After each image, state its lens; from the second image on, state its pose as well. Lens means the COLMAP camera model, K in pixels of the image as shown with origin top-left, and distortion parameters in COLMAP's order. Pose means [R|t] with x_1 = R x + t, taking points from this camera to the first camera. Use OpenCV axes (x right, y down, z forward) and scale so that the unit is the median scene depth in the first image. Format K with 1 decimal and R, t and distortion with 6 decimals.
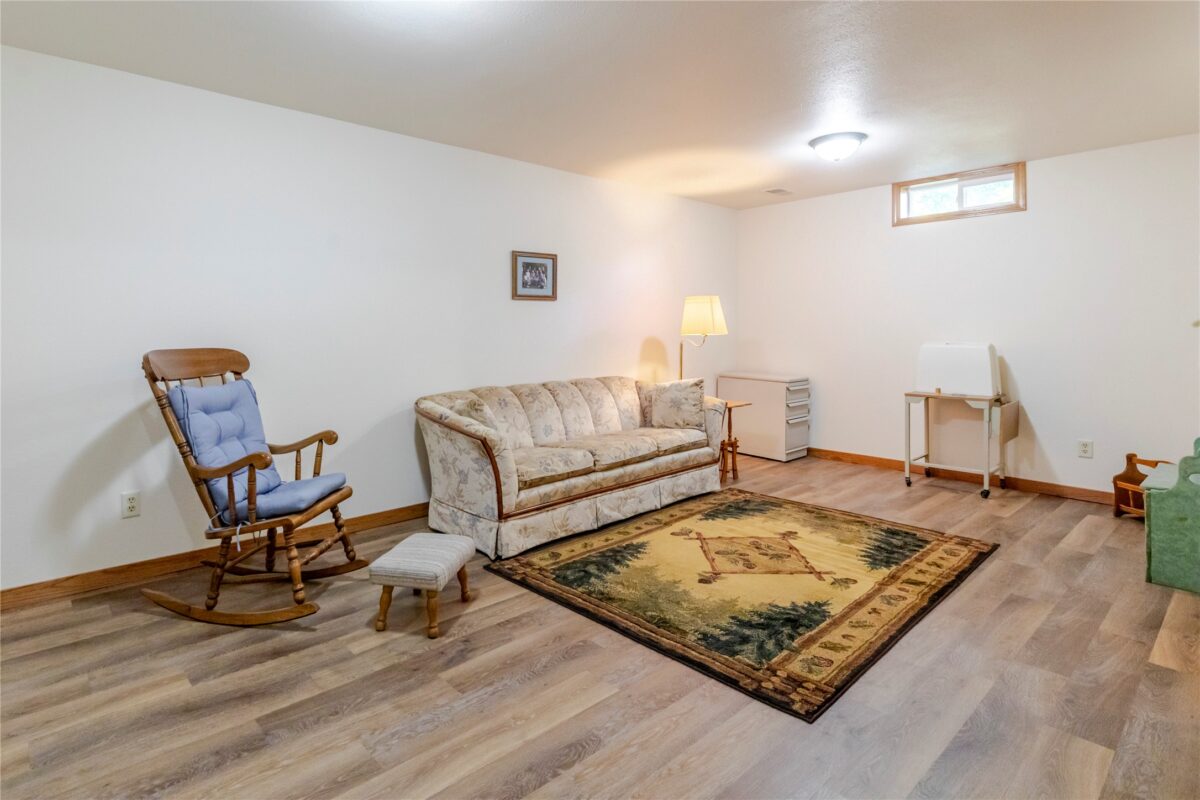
lens RADIAL K [[663.4, 0, 600.0], [0, 663.4, 400.0], [0, 0, 1]] dist [0.000880, 0.000281]
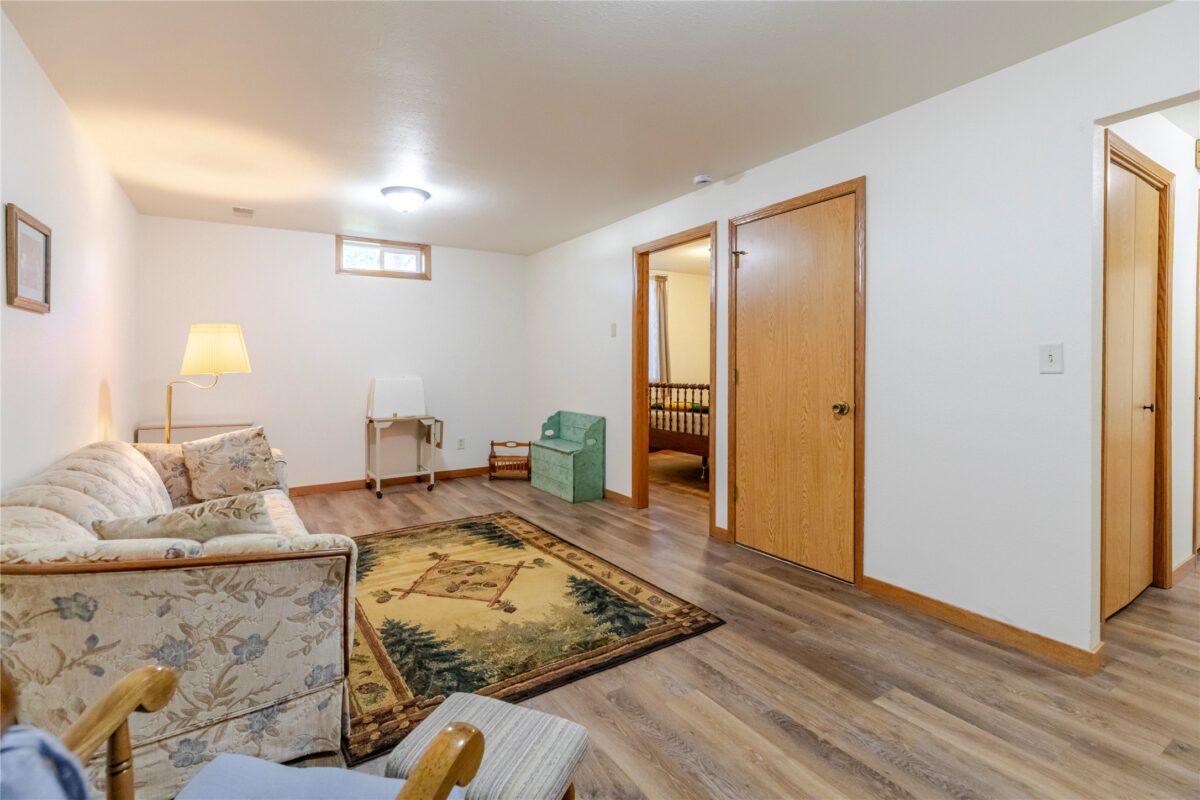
lens RADIAL K [[528.0, 0, 605.2], [0, 528.0, 405.4], [0, 0, 1]] dist [0.004458, 0.000455]
pose [[0.177742, -0.079419, 0.980867, -0.659390], [0.114639, 0.991623, 0.059517, -0.078536], [-0.977377, 0.101867, 0.185358, 0.758134]]
